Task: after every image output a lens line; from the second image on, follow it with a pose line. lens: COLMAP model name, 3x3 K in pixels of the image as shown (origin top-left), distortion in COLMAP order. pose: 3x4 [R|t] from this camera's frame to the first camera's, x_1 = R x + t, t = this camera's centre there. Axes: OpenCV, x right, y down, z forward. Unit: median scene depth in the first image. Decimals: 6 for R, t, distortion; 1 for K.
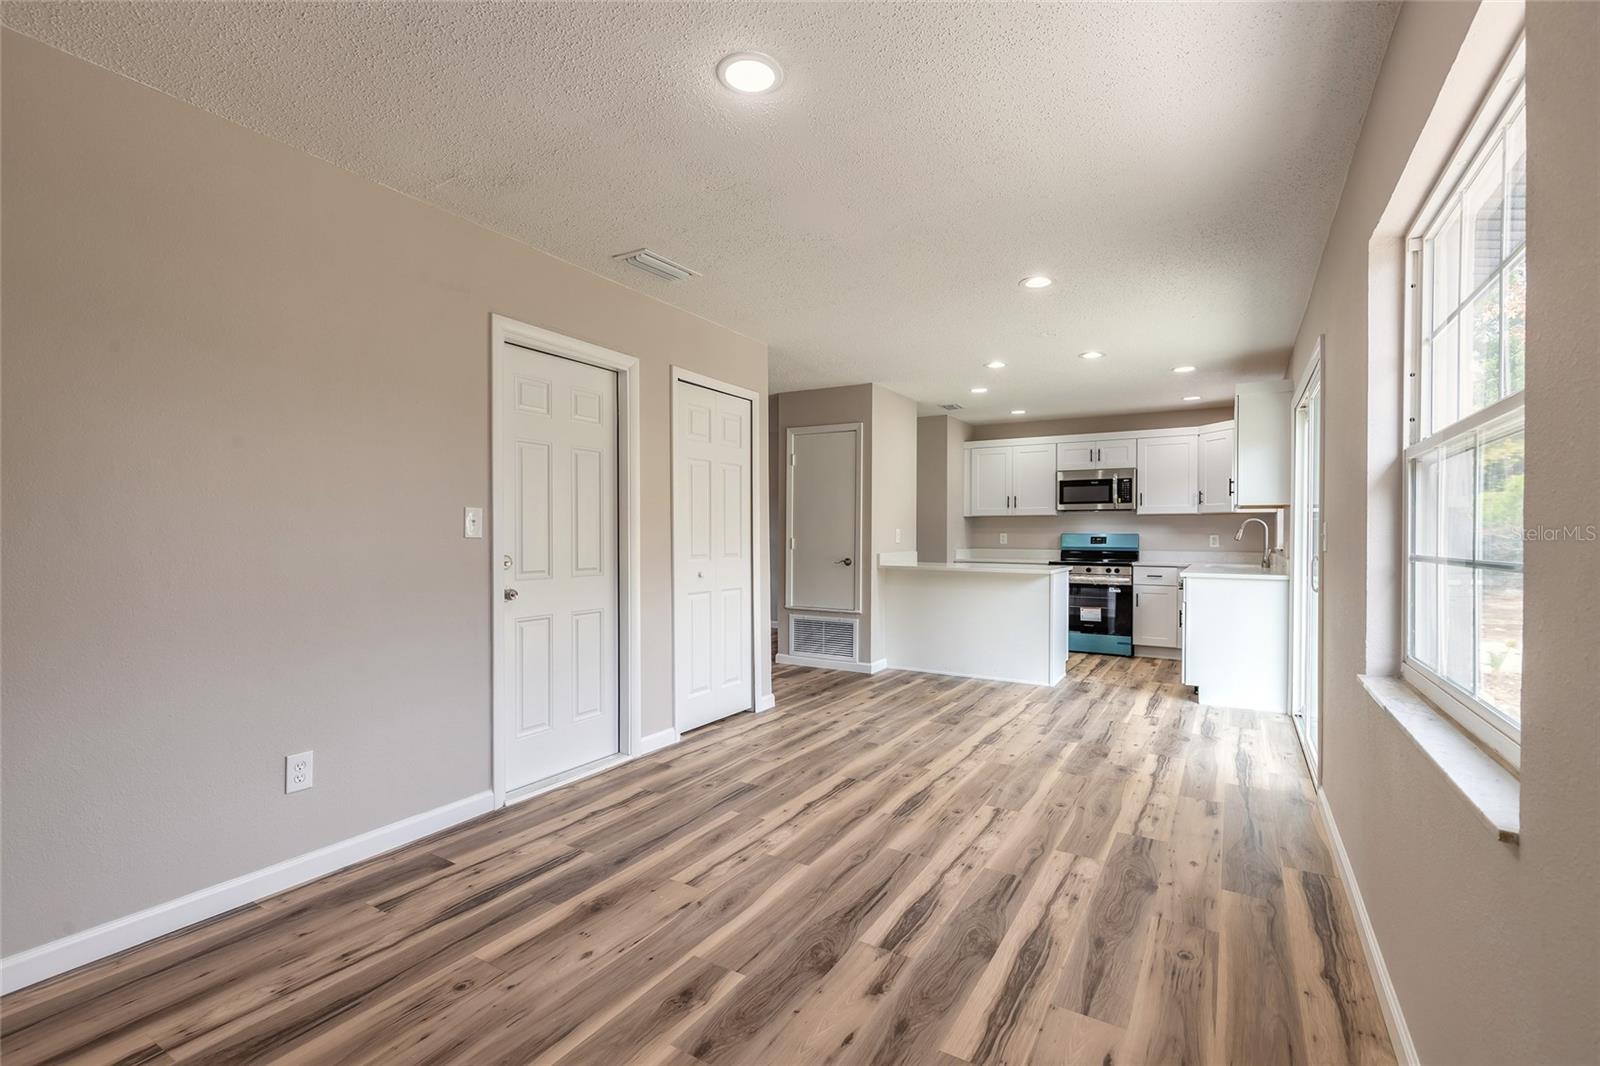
lens RADIAL K [[721.3, 0, 796.5], [0, 721.3, 538.6], [0, 0, 1]] dist [0.010045, -0.003202]
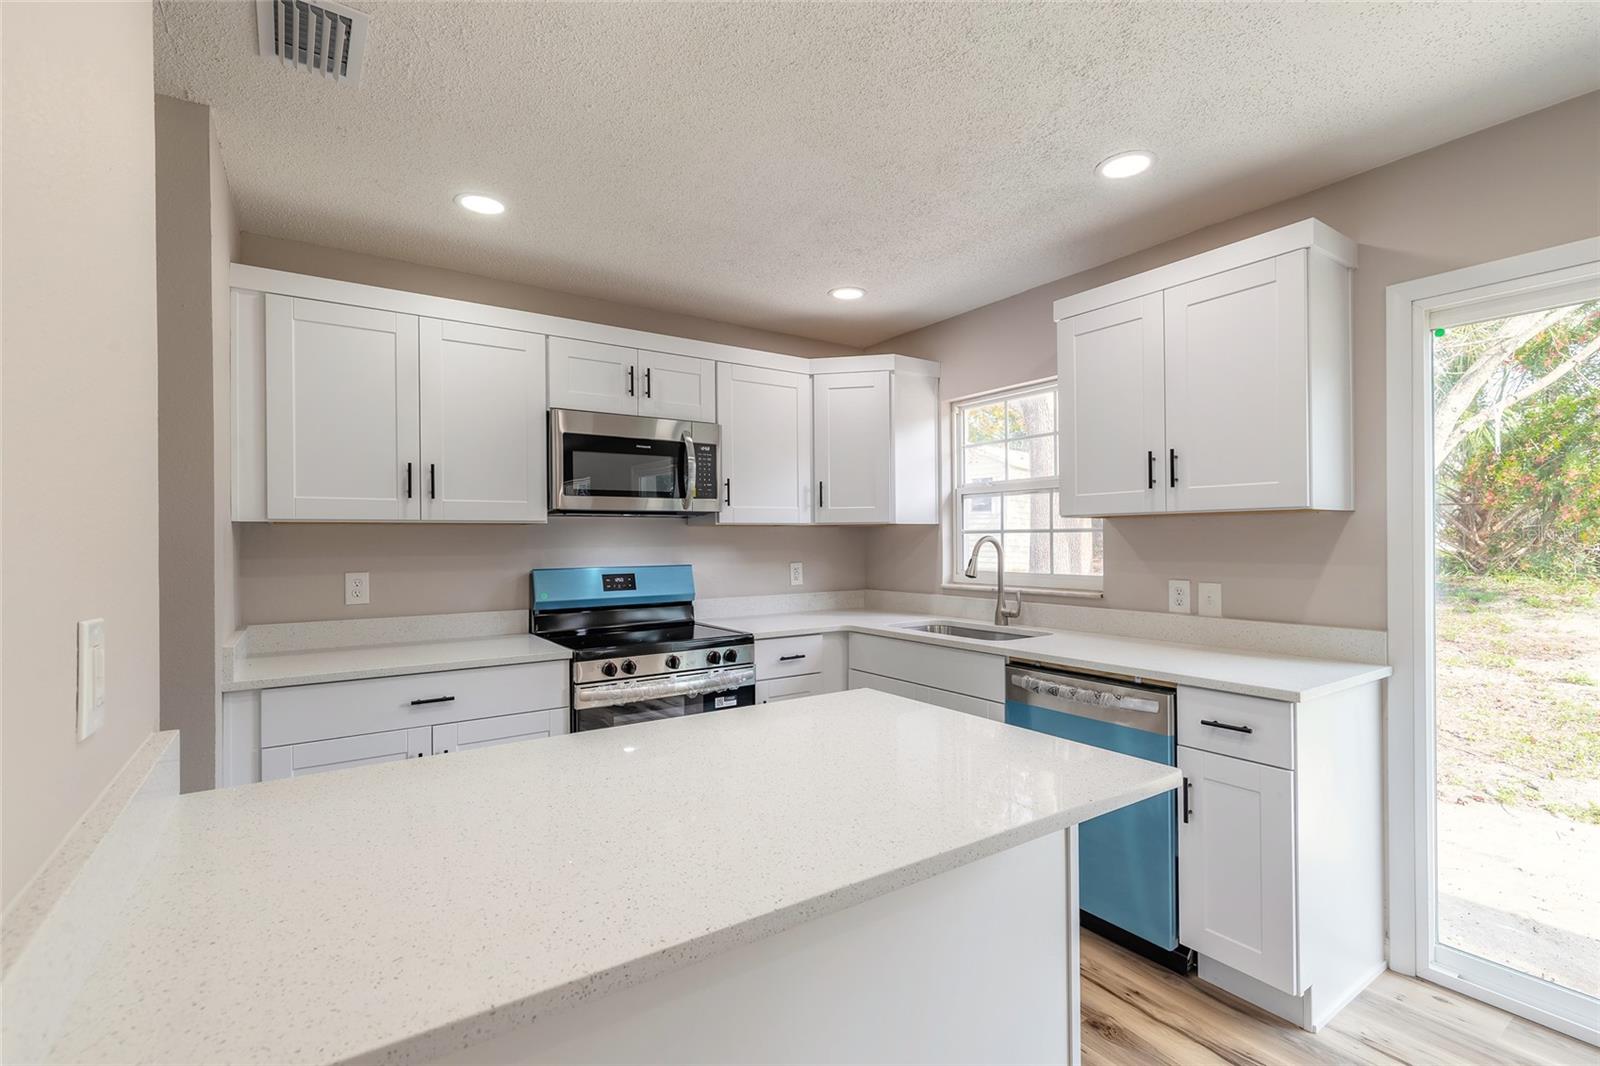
lens RADIAL K [[721.3, 0, 797.4], [0, 721.3, 537.8], [0, 0, 1]] dist [0.010045, -0.003202]
pose [[0.417857, -0.003340, 0.908507, 0.118715], [0.014712, 0.999887, -0.003091, -0.038000], [-0.908394, 0.014658, 0.417859, 1.273092]]
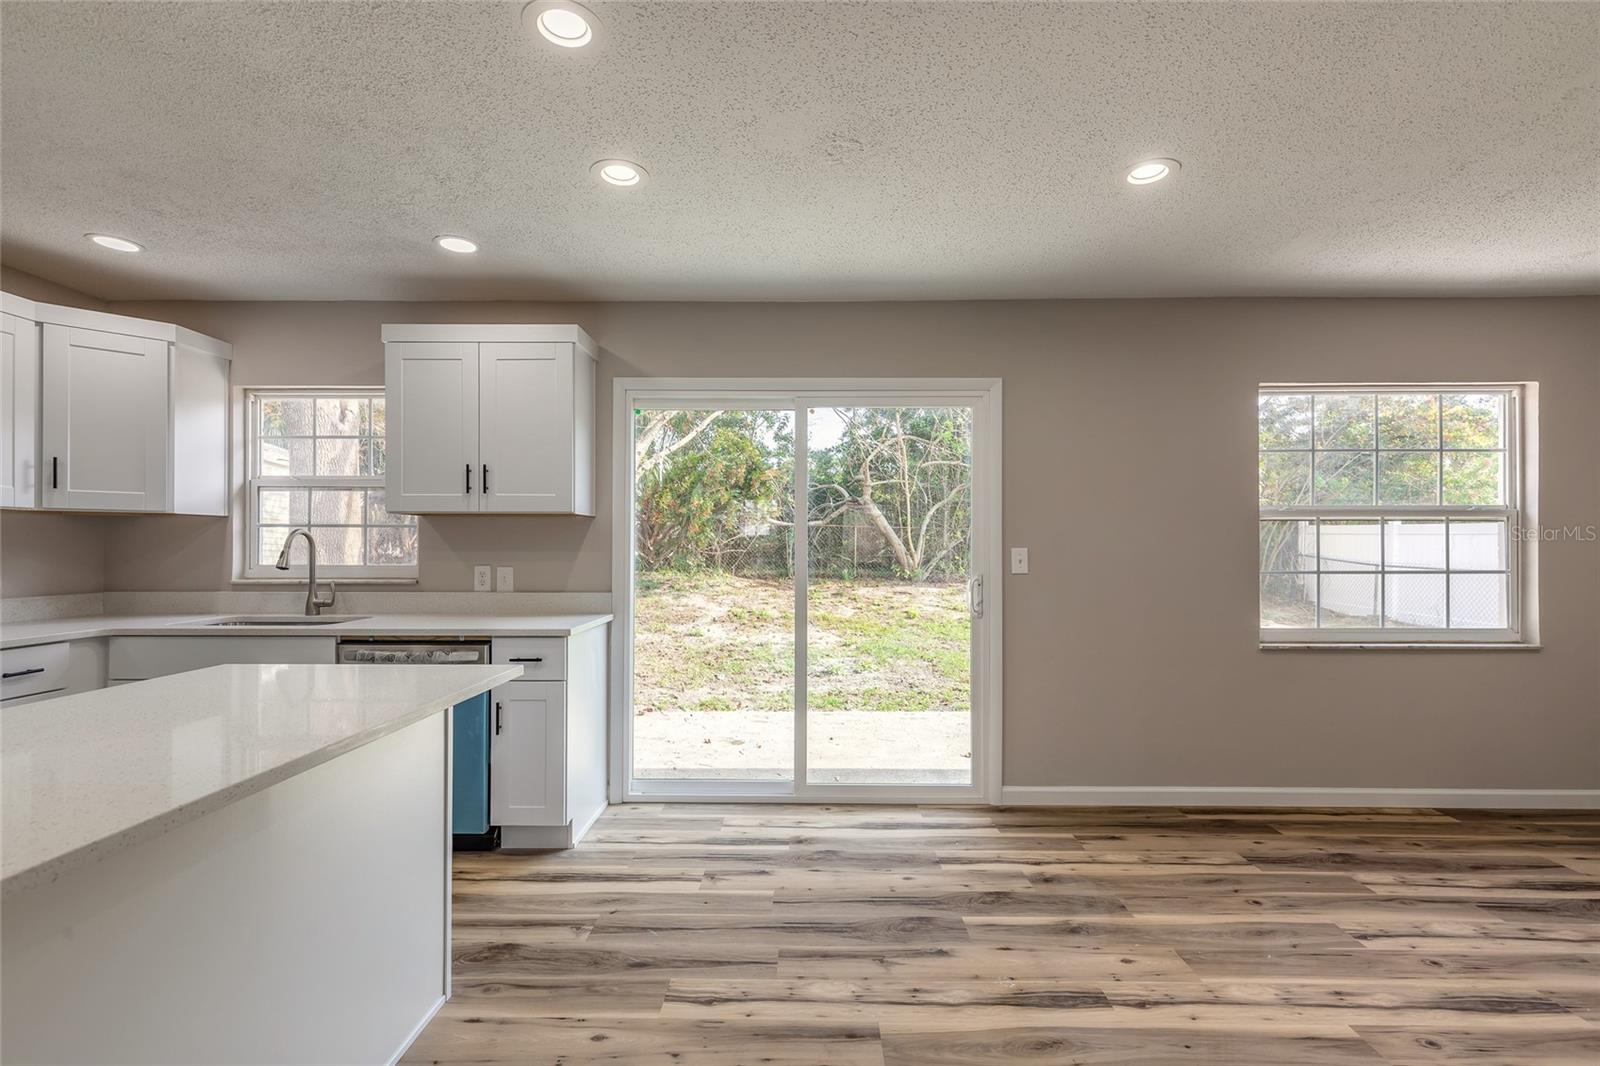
lens RADIAL K [[721.3, 0, 801.0], [0, 721.3, 541.8], [0, 0, 1]] dist [0.010045, -0.003202]
pose [[-0.506207, -0.000023, 0.862412, -0.054038], [0.001684, 0.999998, 0.001015, -0.025209], [-0.862410, 0.001966, -0.506206, 1.337808]]
